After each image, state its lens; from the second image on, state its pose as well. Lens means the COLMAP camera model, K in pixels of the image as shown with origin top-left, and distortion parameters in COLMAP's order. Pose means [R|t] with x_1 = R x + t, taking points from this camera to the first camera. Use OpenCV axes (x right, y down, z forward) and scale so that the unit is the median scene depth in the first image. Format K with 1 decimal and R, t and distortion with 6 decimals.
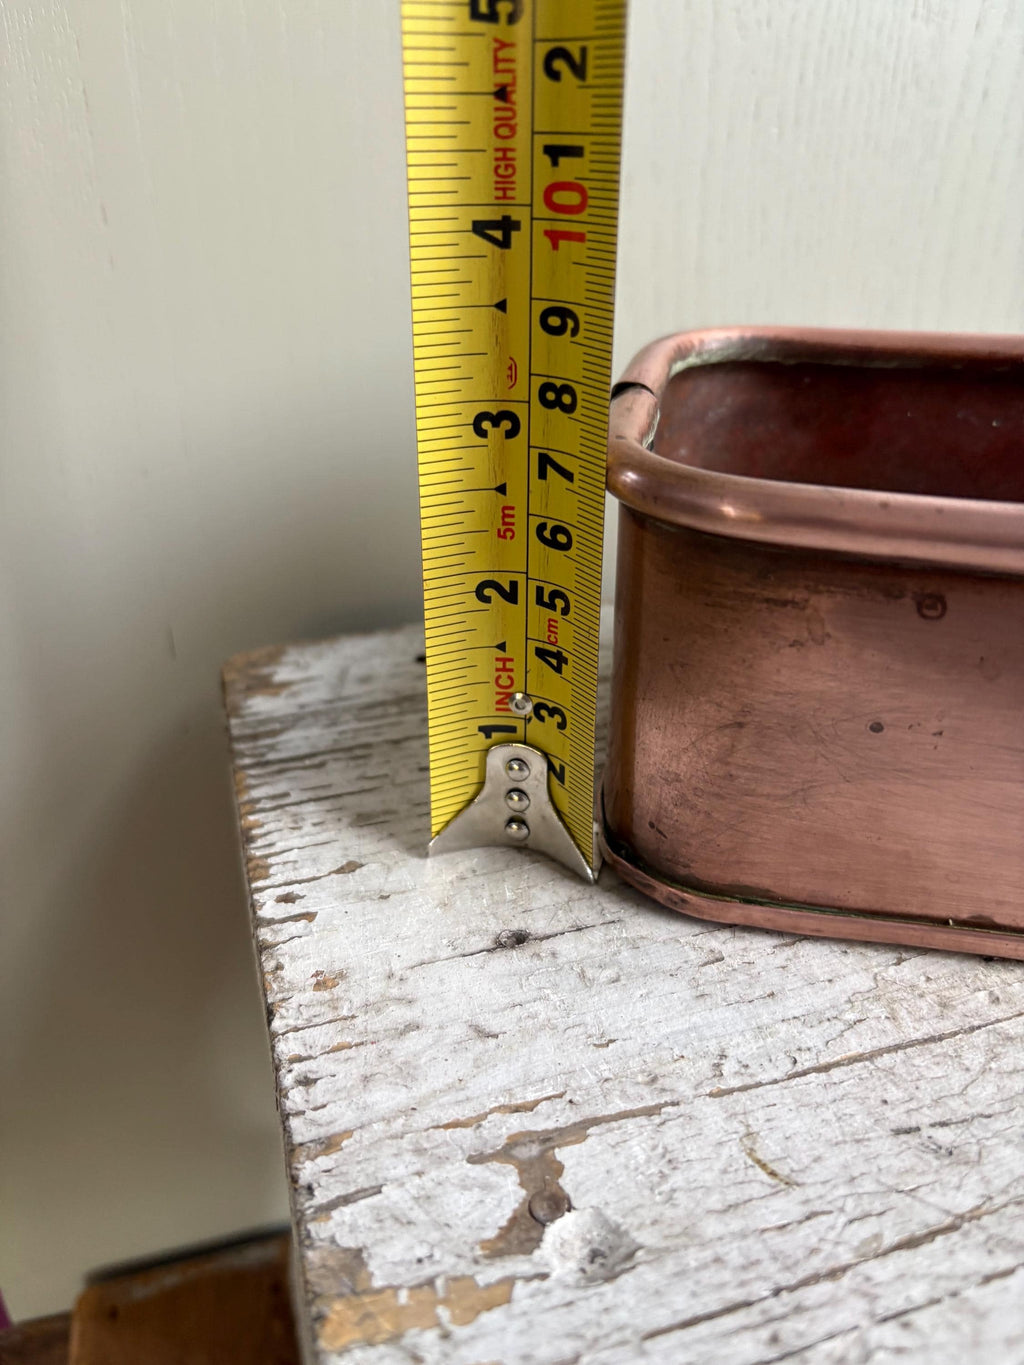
lens RADIAL K [[1102.2, 0, 519.2], [0, 1102.2, 744.9], [0, 0, 1]] dist [0.006501, -0.028305]
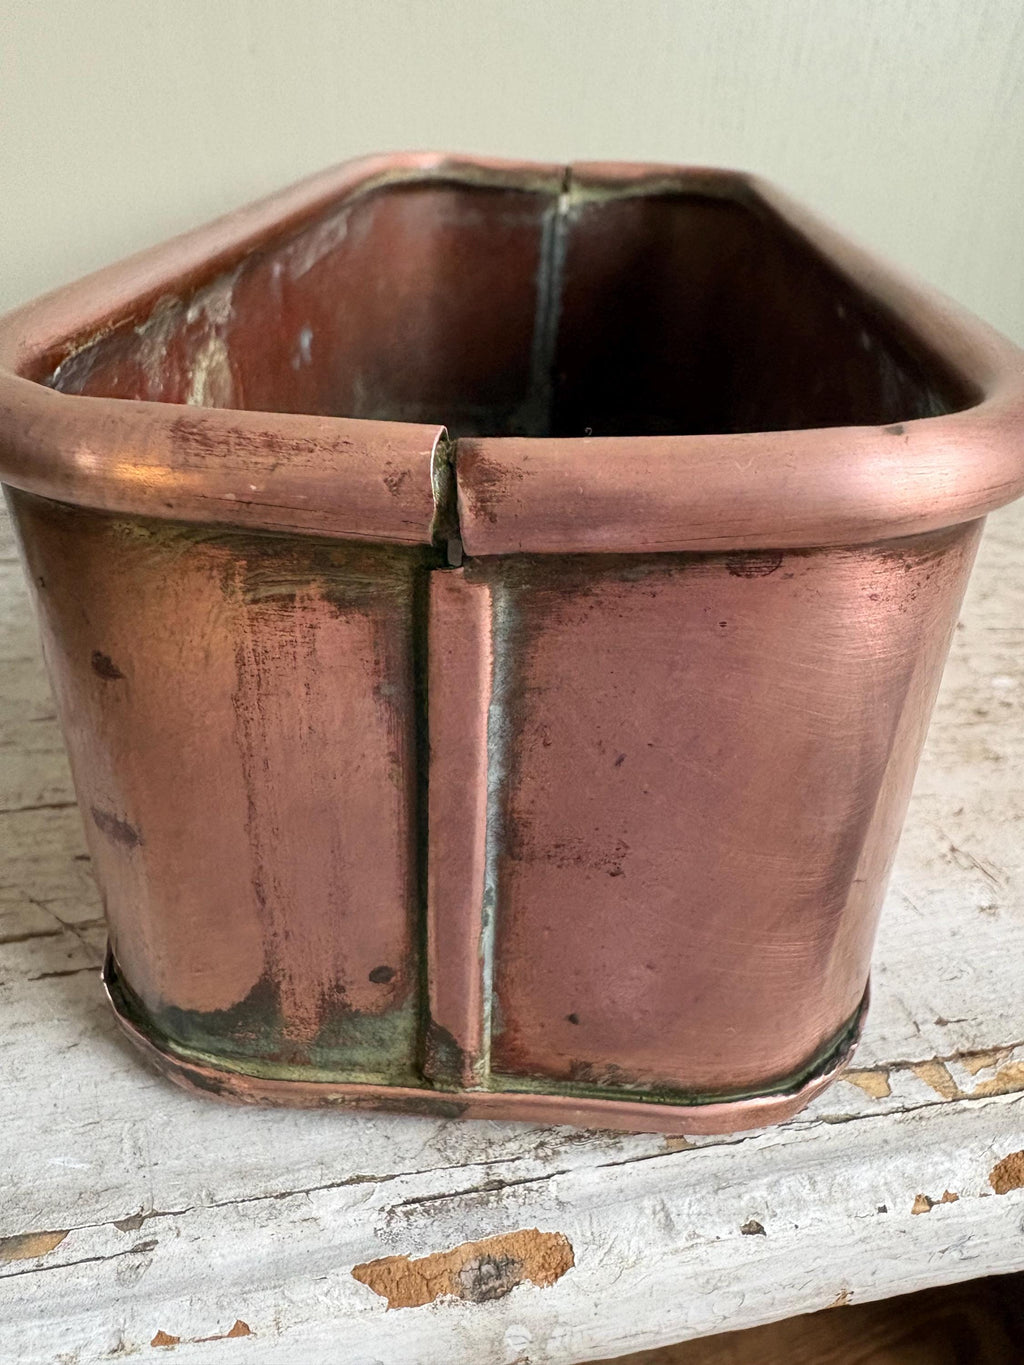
lens RADIAL K [[1065.8, 0, 494.6], [0, 1065.8, 660.1], [0, 0, 1]] dist [-0.025485, 0.036783]
pose [[0.994286, 0.062030, -0.086874, 0.813135], [-0.066163, 0.996770, -0.045529, 0.184893], [0.083770, 0.051017, 0.995178, 0.022687]]
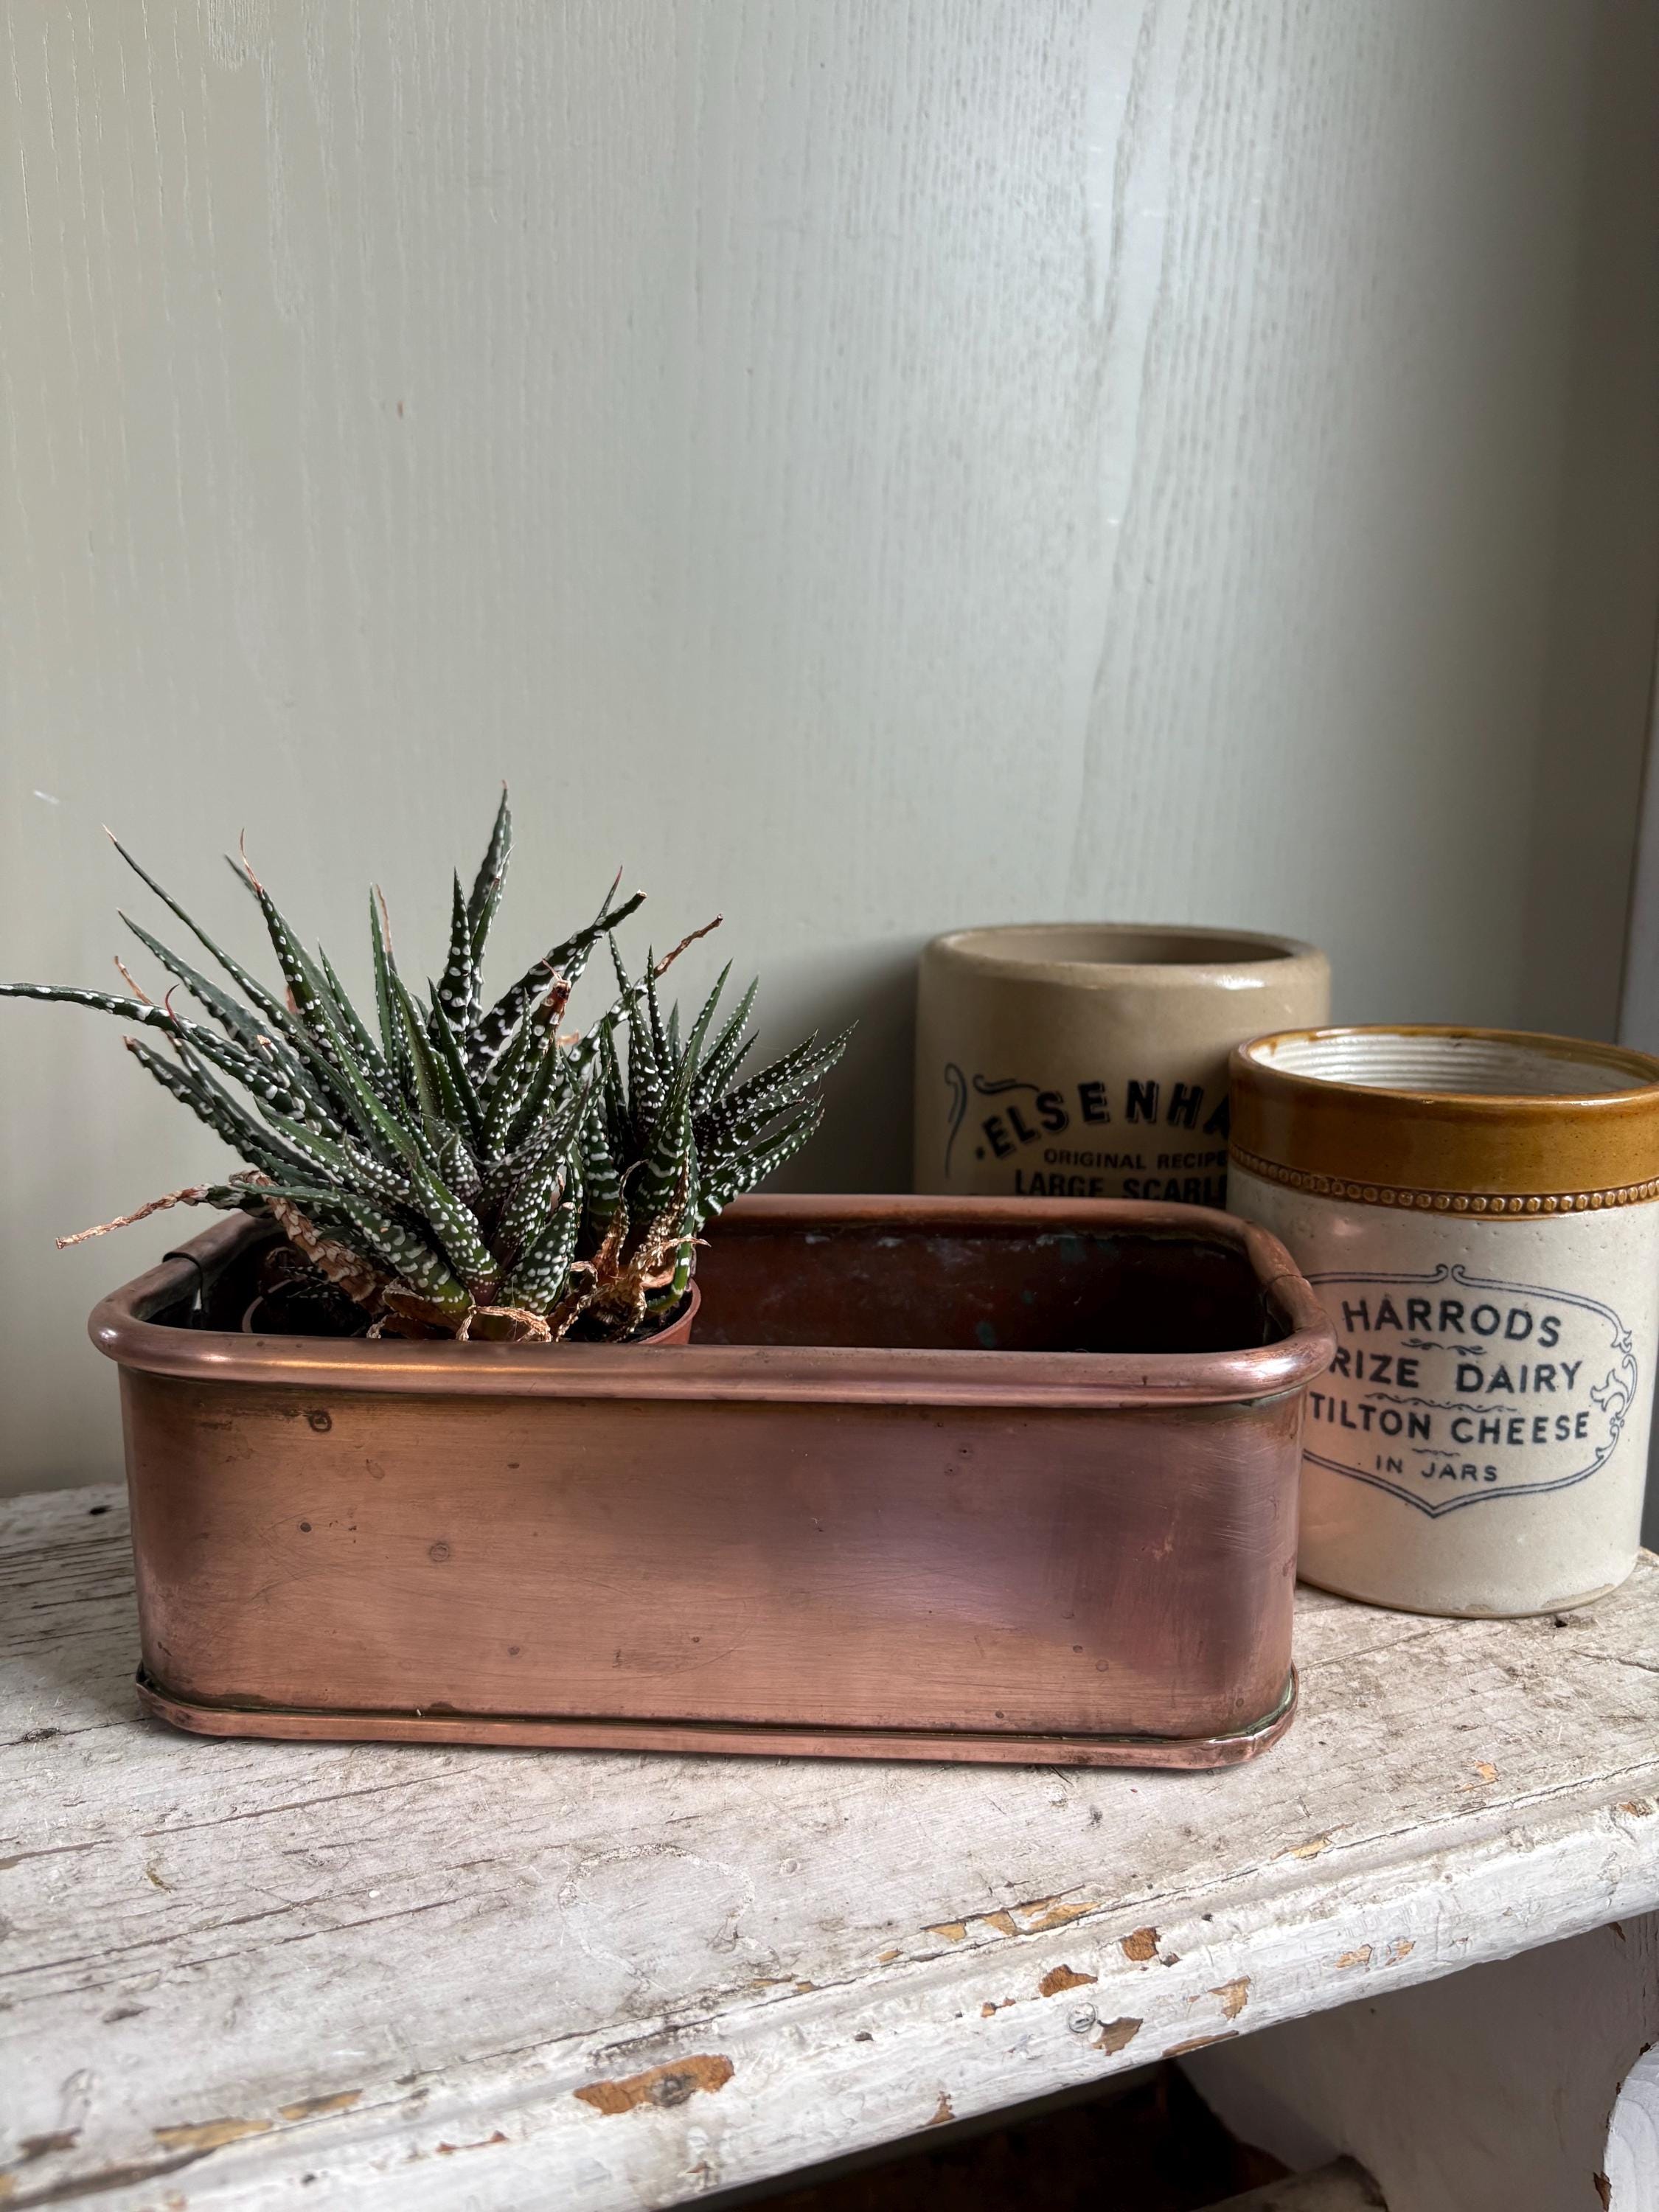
lens RADIAL K [[1786.2, 0, 827.5], [0, 1786.2, 1096.8], [0, 0, 1]] dist [0.006501, -0.028305]
pose [[0.998537, -0.032400, 0.043292, 0.874097], [0.045783, 0.932588, -0.358027, 0.307571], [-0.028773, 0.359485, 0.932707, -1.120329]]
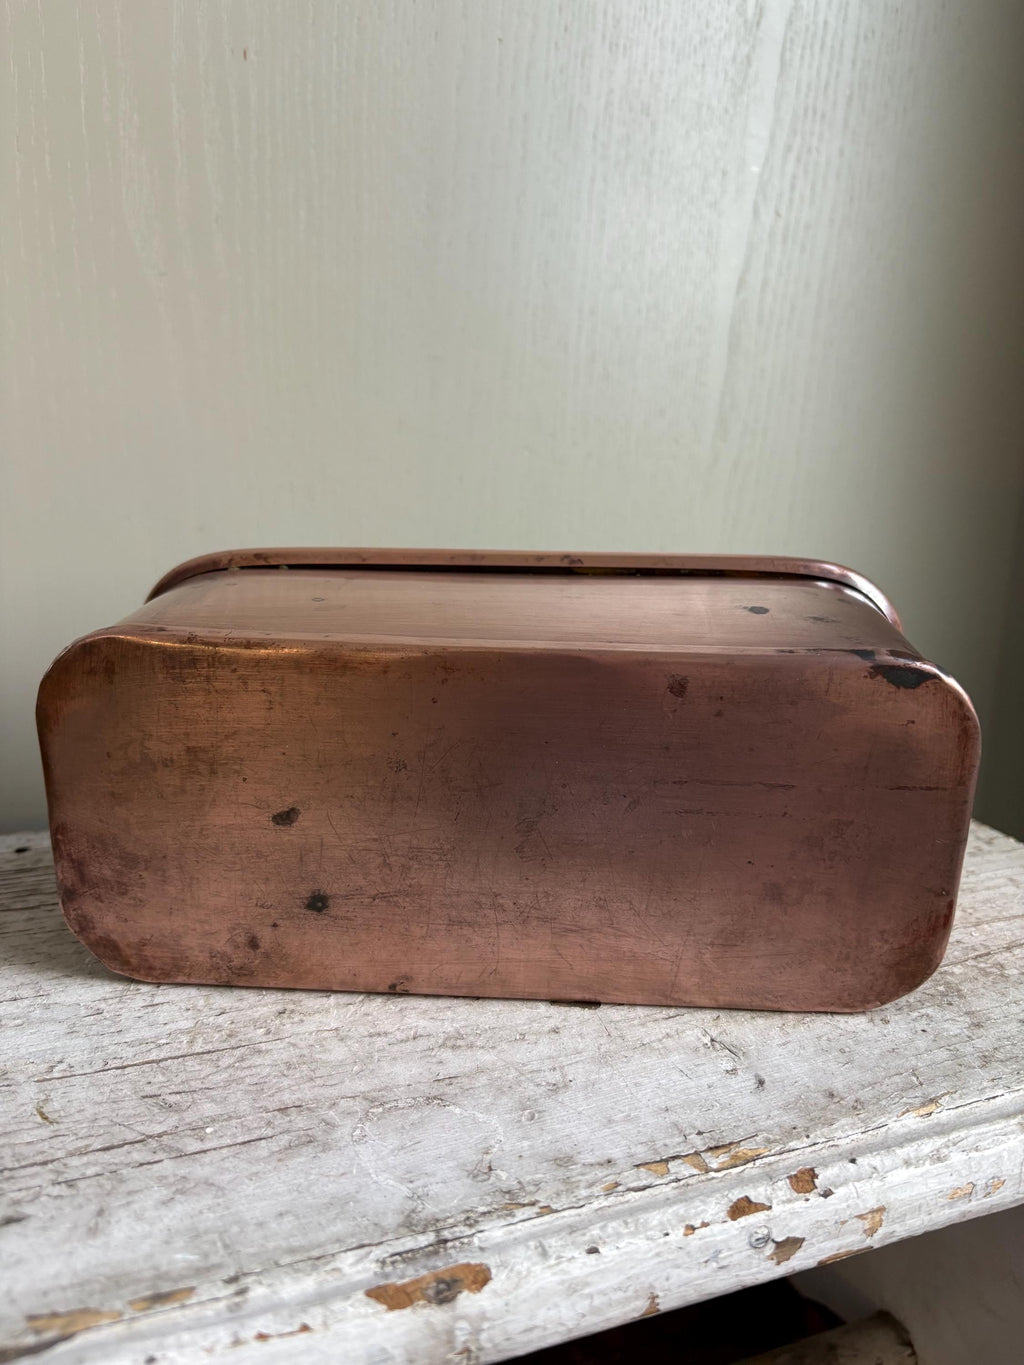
lens RADIAL K [[1102.2, 0, 508.0], [0, 1102.2, 686.9], [0, 0, 1]] dist [0.006501, -0.028305]
pose [[0.999109, -0.014595, 0.039604, 0.807452], [0.026326, 0.948915, -0.314431, 0.305238], [-0.032992, 0.315193, 0.948454, -0.683516]]
